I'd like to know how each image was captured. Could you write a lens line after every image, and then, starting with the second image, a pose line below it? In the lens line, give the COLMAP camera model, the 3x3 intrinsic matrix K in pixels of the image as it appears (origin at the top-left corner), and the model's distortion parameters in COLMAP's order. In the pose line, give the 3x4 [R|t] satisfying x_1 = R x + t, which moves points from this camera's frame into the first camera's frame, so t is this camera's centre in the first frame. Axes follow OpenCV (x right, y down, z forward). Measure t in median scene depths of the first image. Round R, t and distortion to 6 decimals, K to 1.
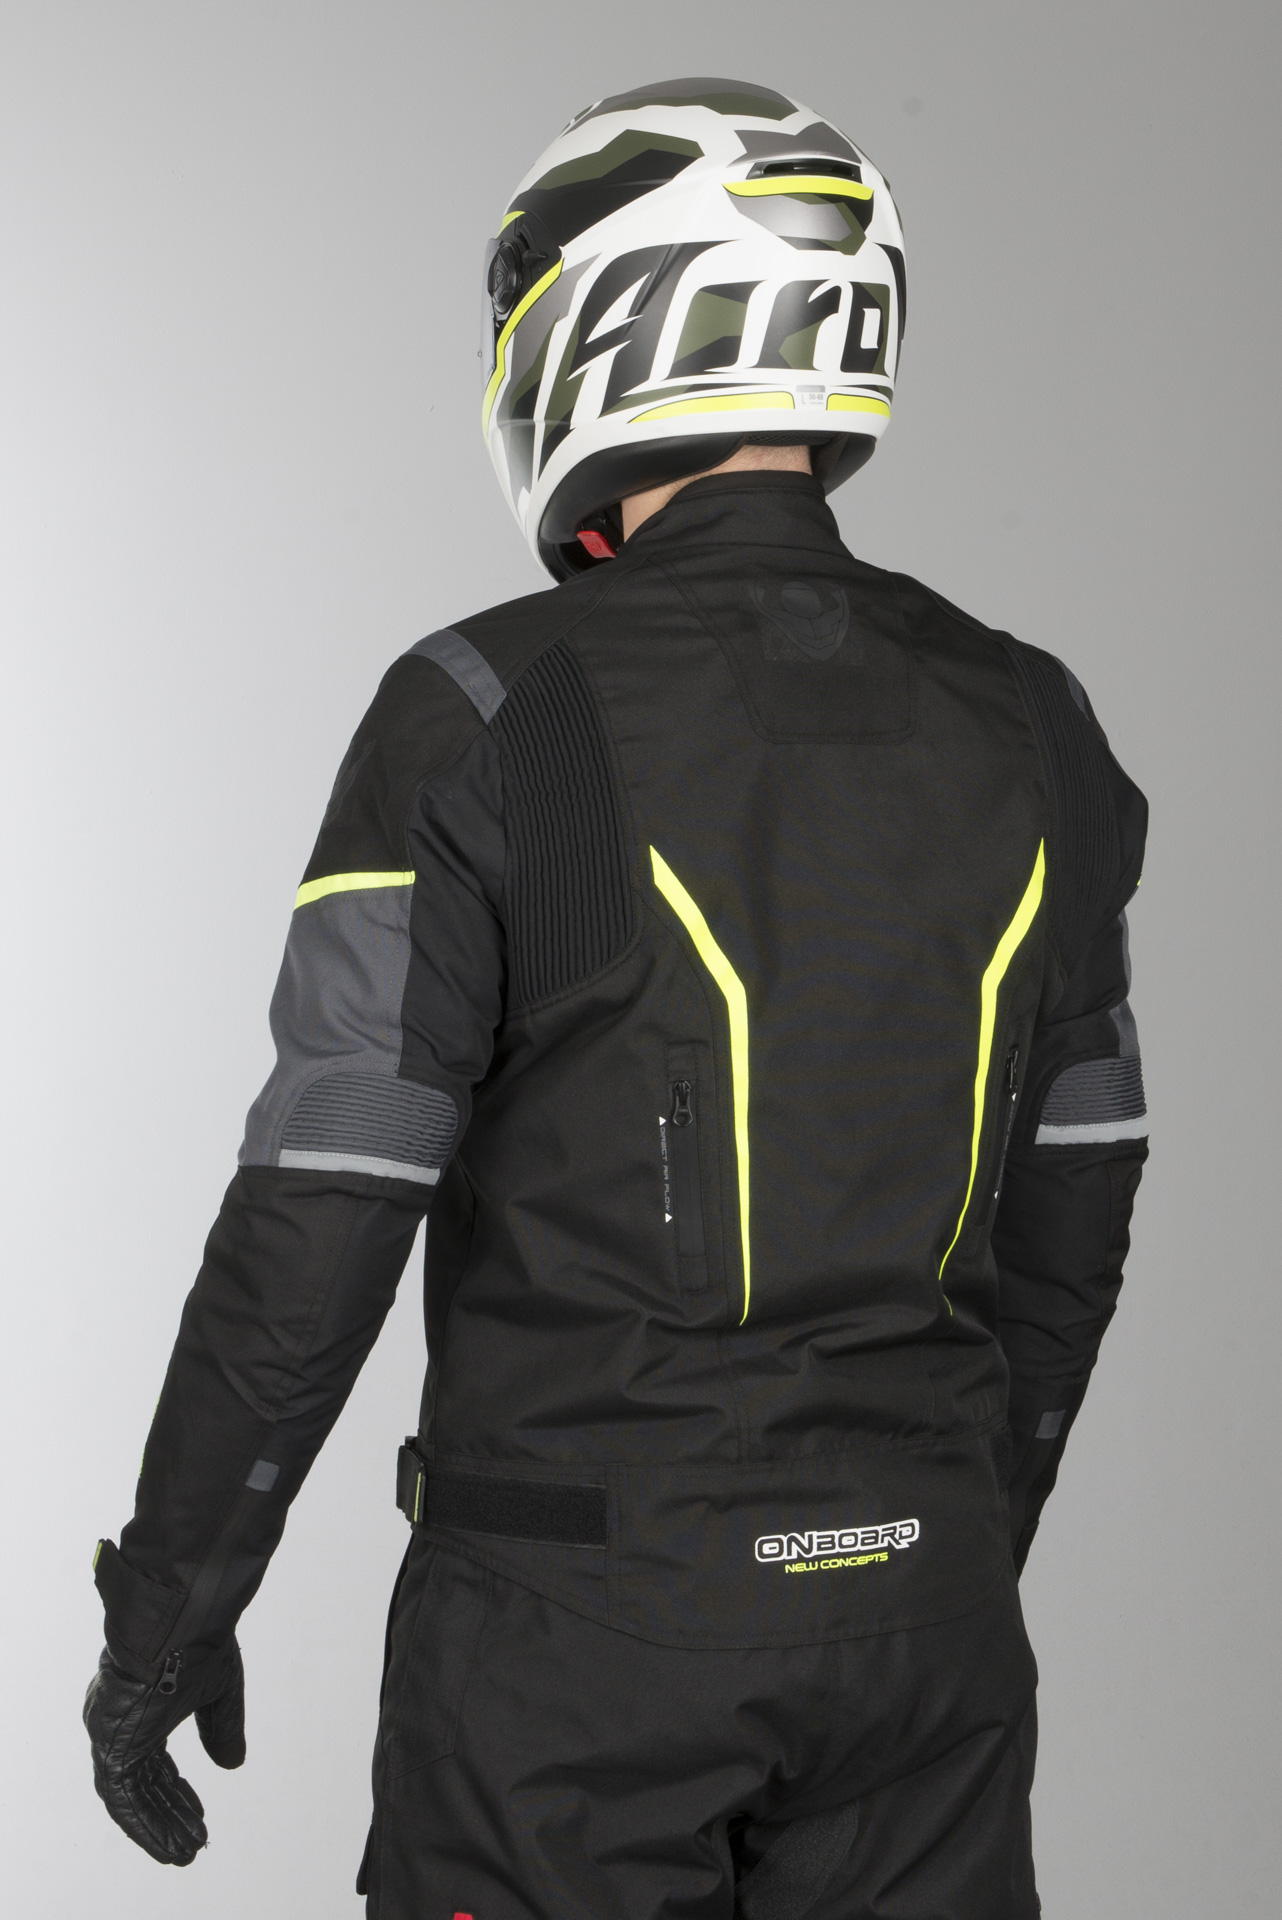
lens RADIAL K [[2662.6, 0, 641.0], [0, 2662.6, 960.0], [0, 0, 1]] dist [0.022635, 0.689349]
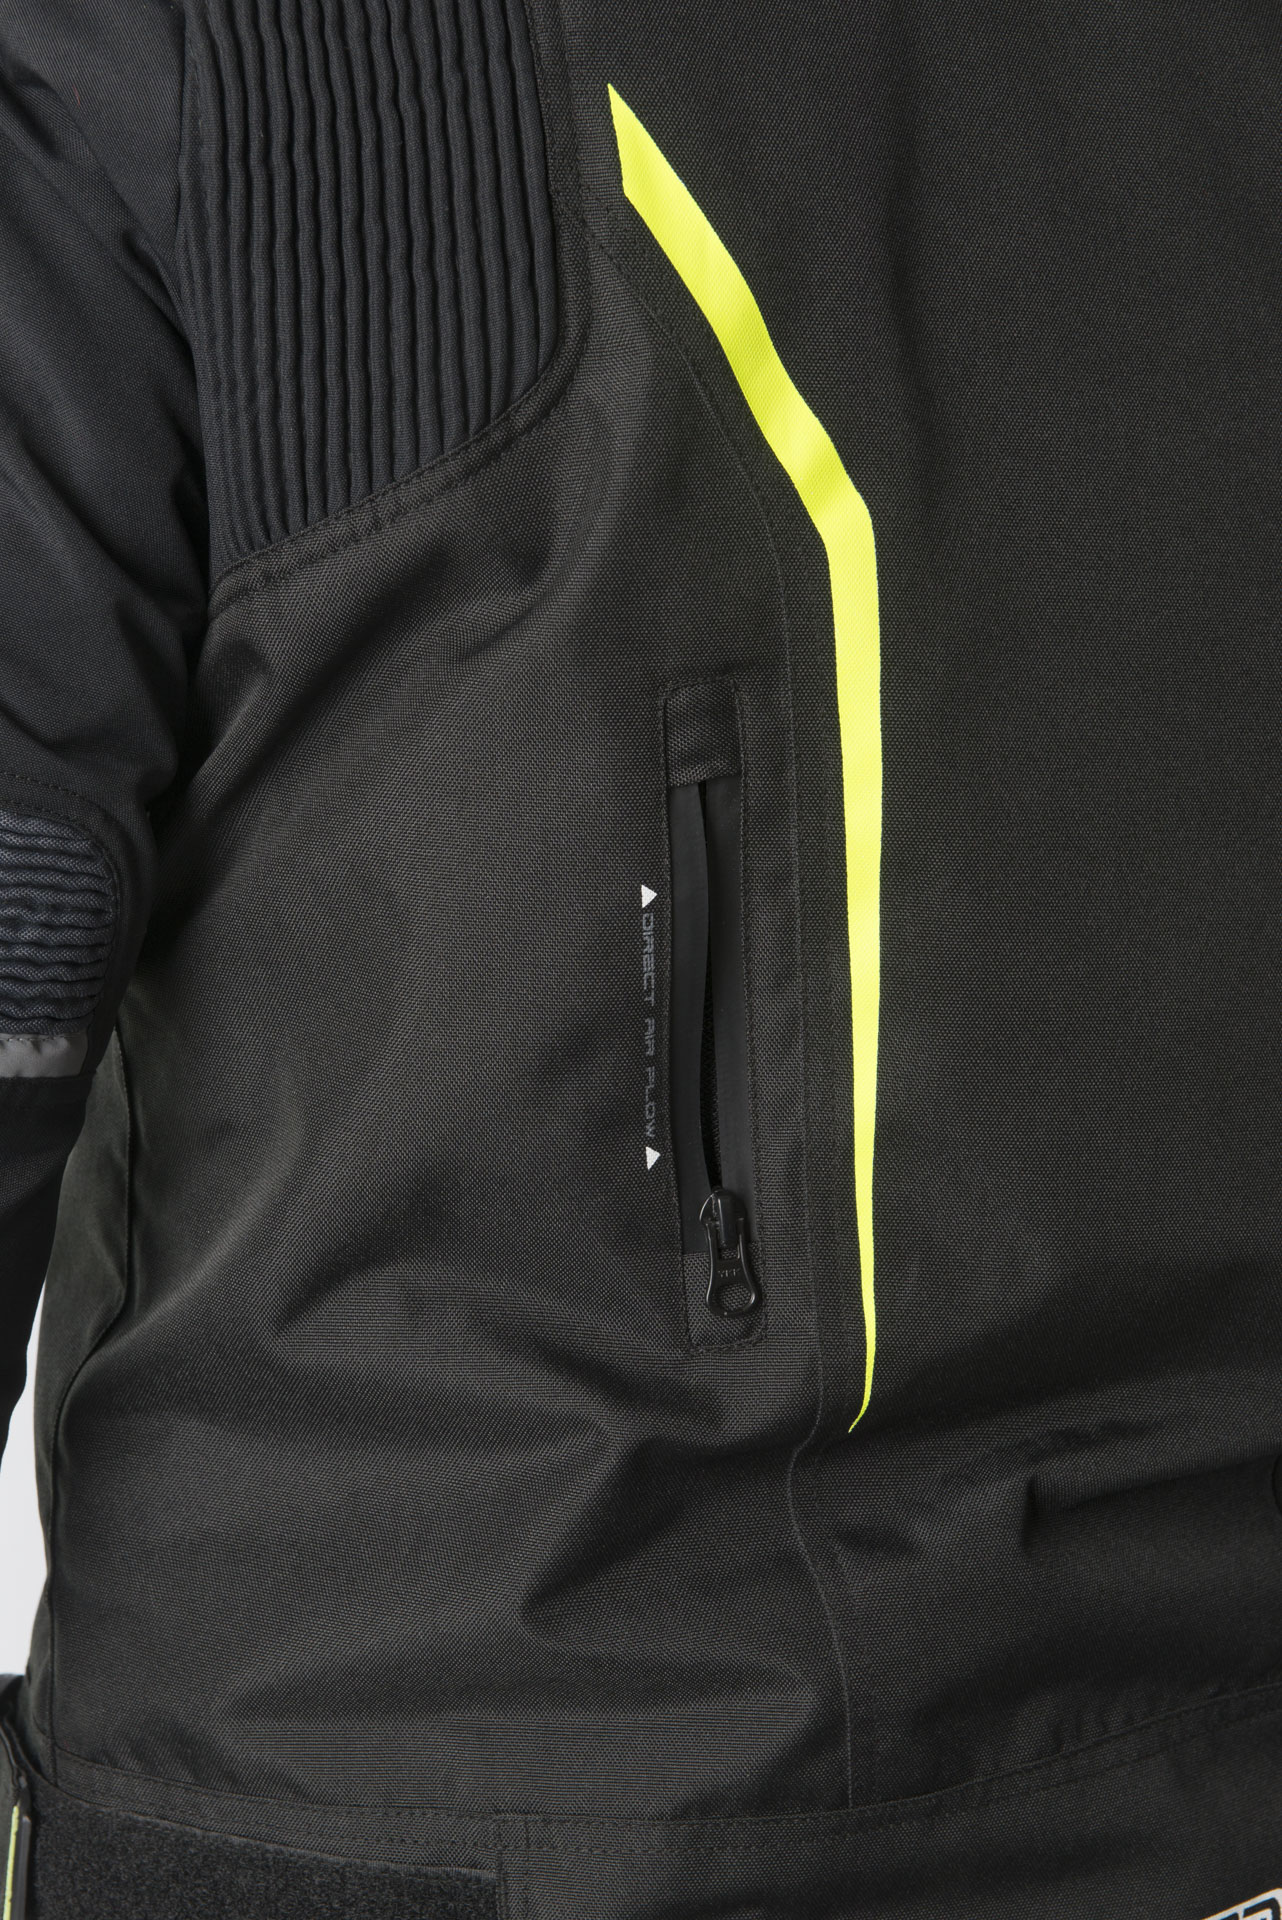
lens RADIAL K [[3820.5, 0, 641.0], [0, 3820.5, 960.0], [0, 0, 1]] dist [0.010279, 0.007738]
pose [[0.999600, -0.010363, 0.026327, -0.005952], [0.008407, 0.997270, 0.073360, 0.032202], [-0.027016, -0.073110, 0.996958, 0.489431]]
